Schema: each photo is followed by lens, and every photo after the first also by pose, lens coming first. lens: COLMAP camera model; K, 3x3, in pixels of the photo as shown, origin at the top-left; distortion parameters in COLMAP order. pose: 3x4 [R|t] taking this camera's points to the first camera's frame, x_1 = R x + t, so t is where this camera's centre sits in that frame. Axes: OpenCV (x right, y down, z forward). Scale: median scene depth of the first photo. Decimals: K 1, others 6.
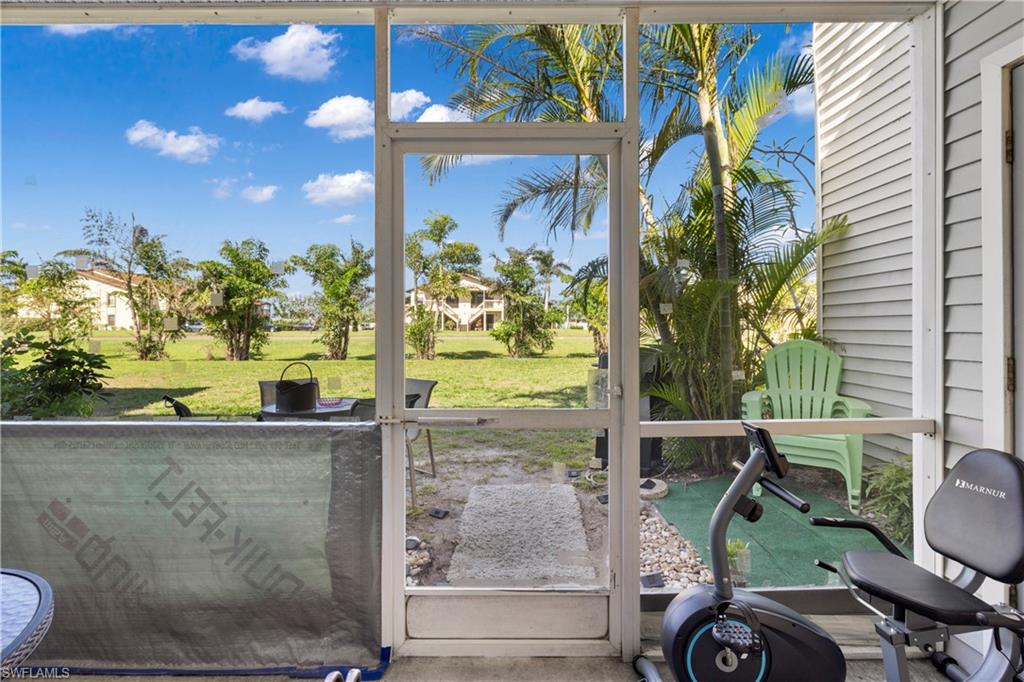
lens RADIAL K [[433.6, 0, 505.8], [0, 433.6, 325.0], [0, 0, 1]] dist [0.005424, 0.000355]
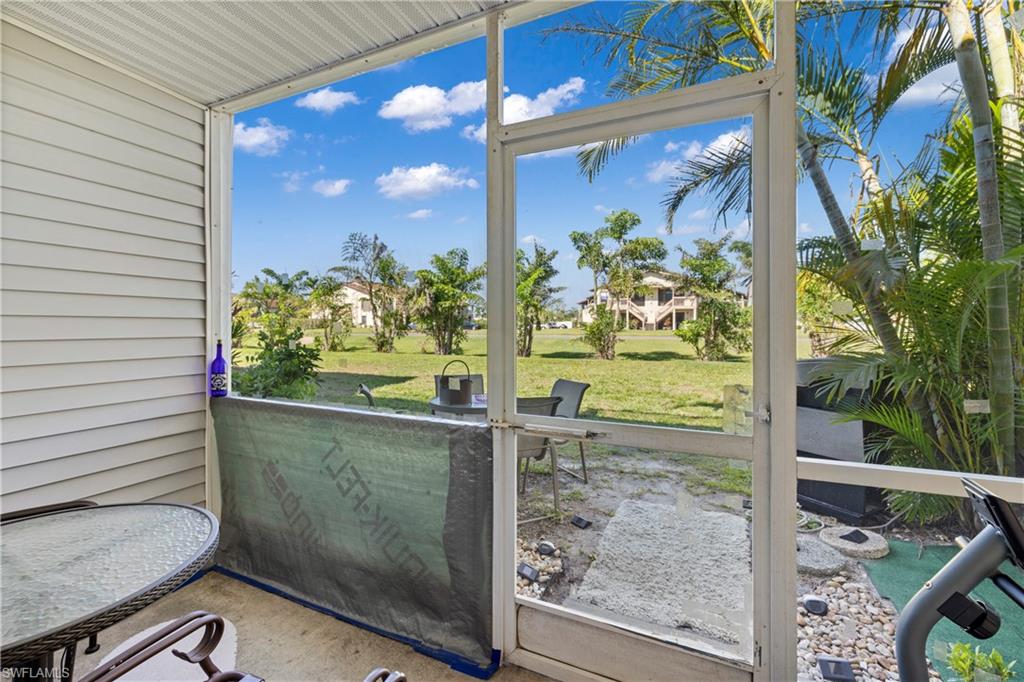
lens RADIAL K [[433.6, 0, 505.8], [0, 433.6, 325.0], [0, 0, 1]] dist [0.005424, 0.000355]
pose [[0.911194, 0.001439, -0.411976, 0.077812], [-0.000261, 0.999996, 0.002916, -0.005771], [0.411978, -0.002550, 0.911190, 0.047708]]
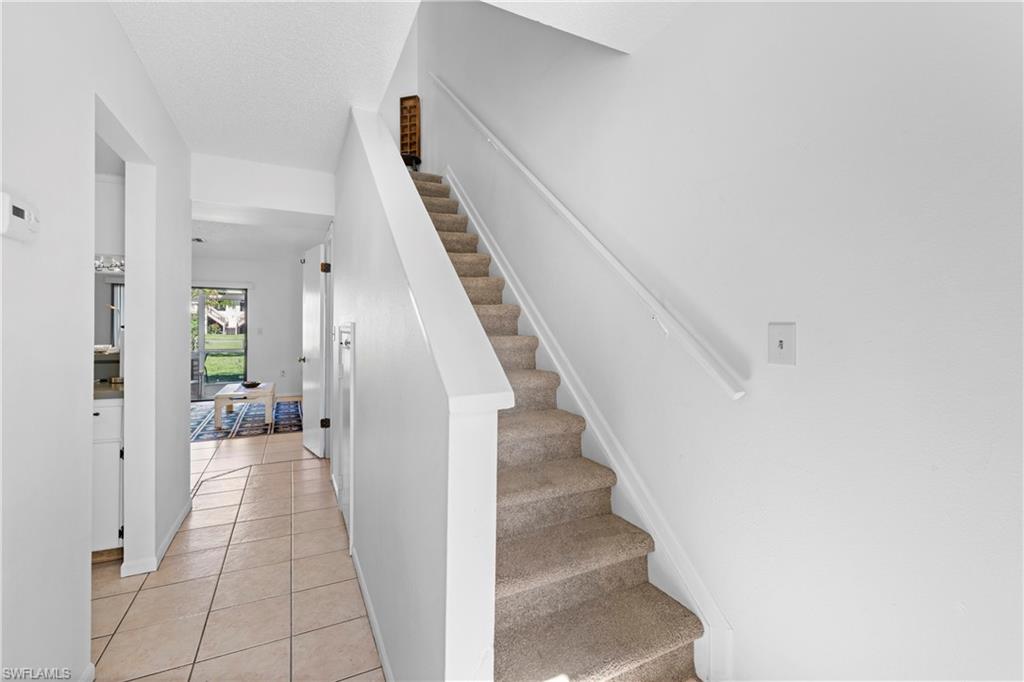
lens RADIAL K [[437.3, 0, 512.0], [0, 437.3, 341.0], [0, 0, 1]] dist [-0.001445, -0.000202]
pose [[0.892152, 0.005641, 0.451700, 0.324677], [-0.016949, 0.999636, 0.020991, -0.041025], [-0.451417, -0.026383, 0.891923, -2.516340]]
